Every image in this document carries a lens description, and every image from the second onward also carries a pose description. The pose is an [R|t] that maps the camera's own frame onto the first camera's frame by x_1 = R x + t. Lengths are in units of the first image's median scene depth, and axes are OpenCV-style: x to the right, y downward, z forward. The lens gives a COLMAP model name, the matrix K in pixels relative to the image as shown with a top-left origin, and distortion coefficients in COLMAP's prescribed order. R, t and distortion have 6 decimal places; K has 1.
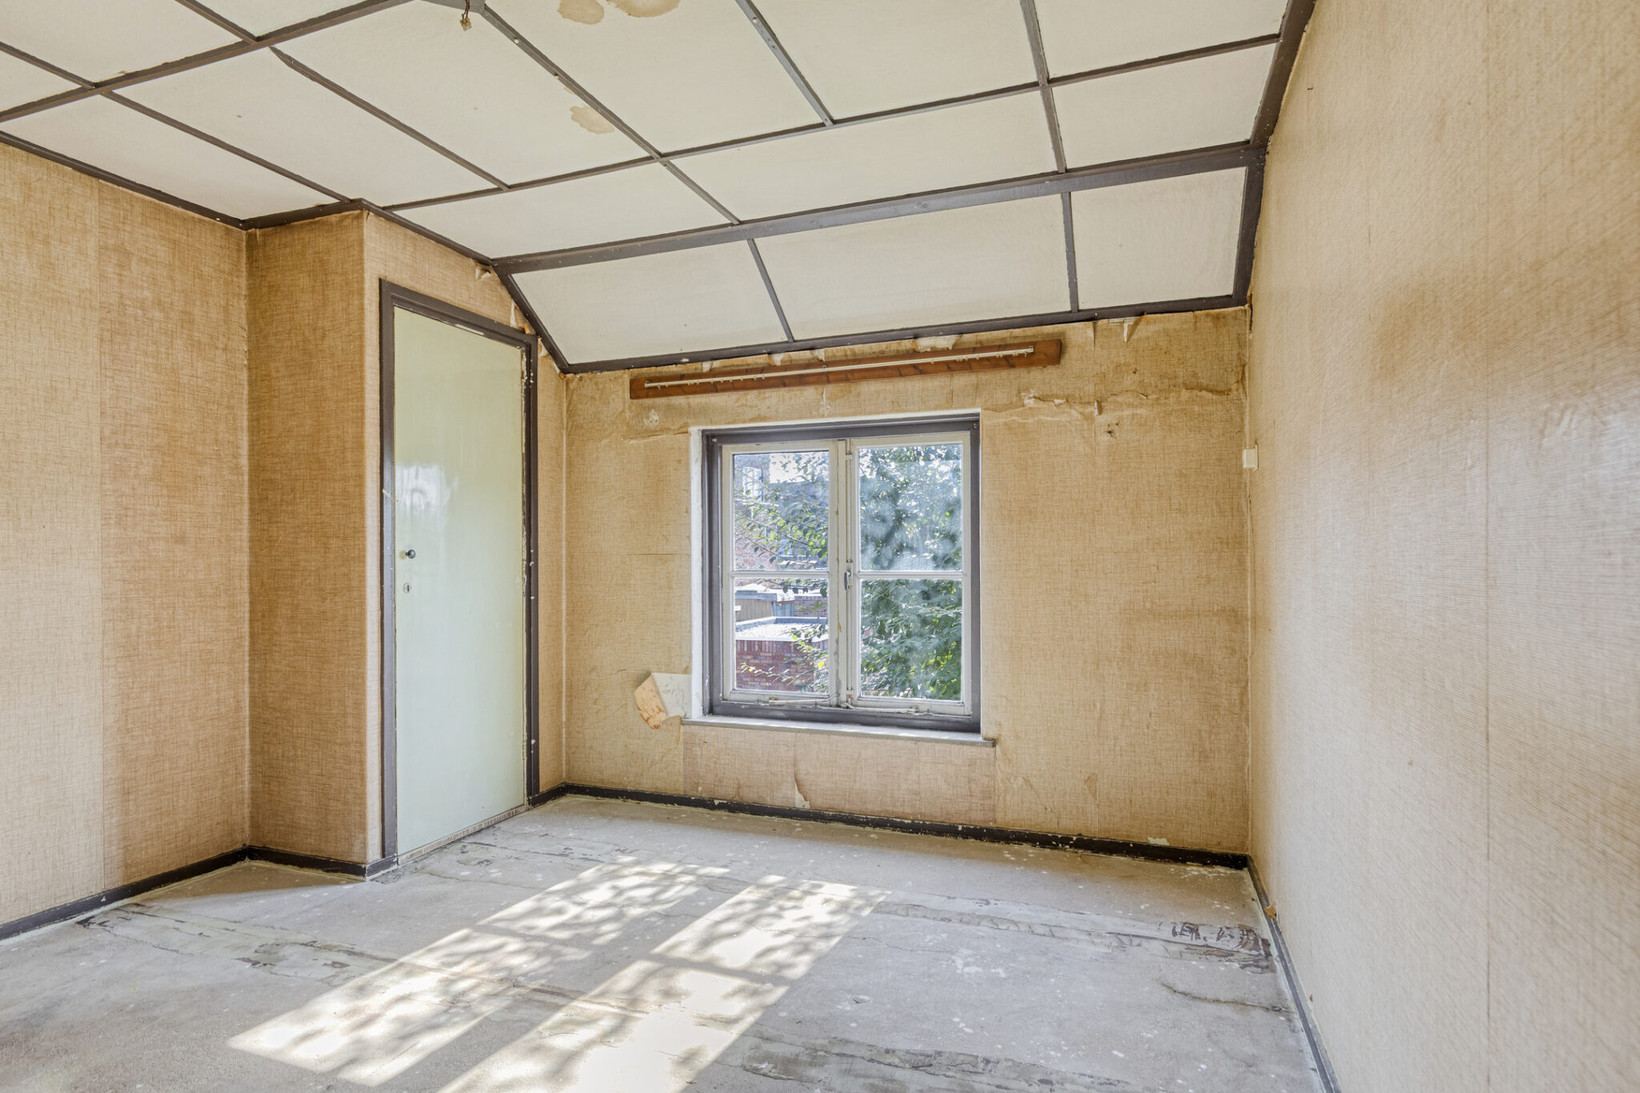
lens RADIAL K [[853.1, 0, 822.6], [0, 853.1, 552.7], [0, 0, 1]] dist [0.001941, -0.000126]
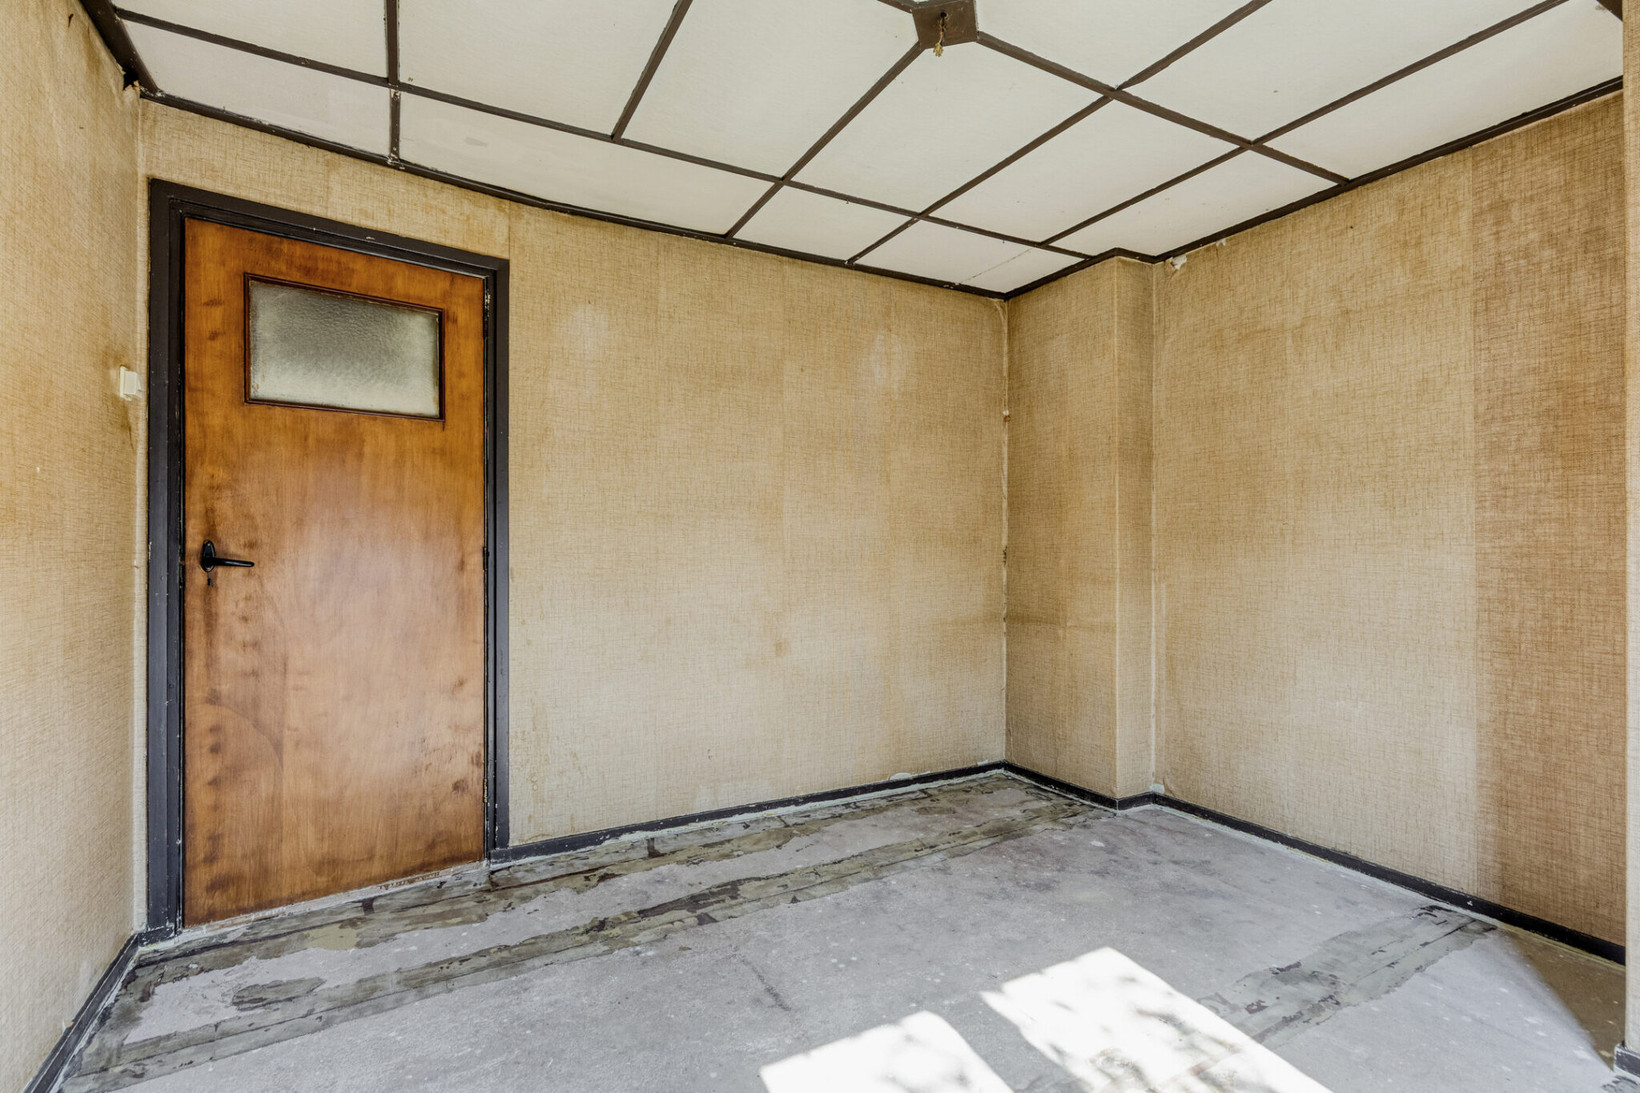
lens RADIAL K [[777.5, 0, 819.9], [0, 777.5, 537.1], [0, 0, 1]] dist [0.000435, 0.000079]
pose [[-0.662985, -0.004408, -0.748619, 0.280150], [0.006480, 0.999911, -0.011626, 0.004481], [0.748604, -0.012559, -0.662898, 1.016689]]
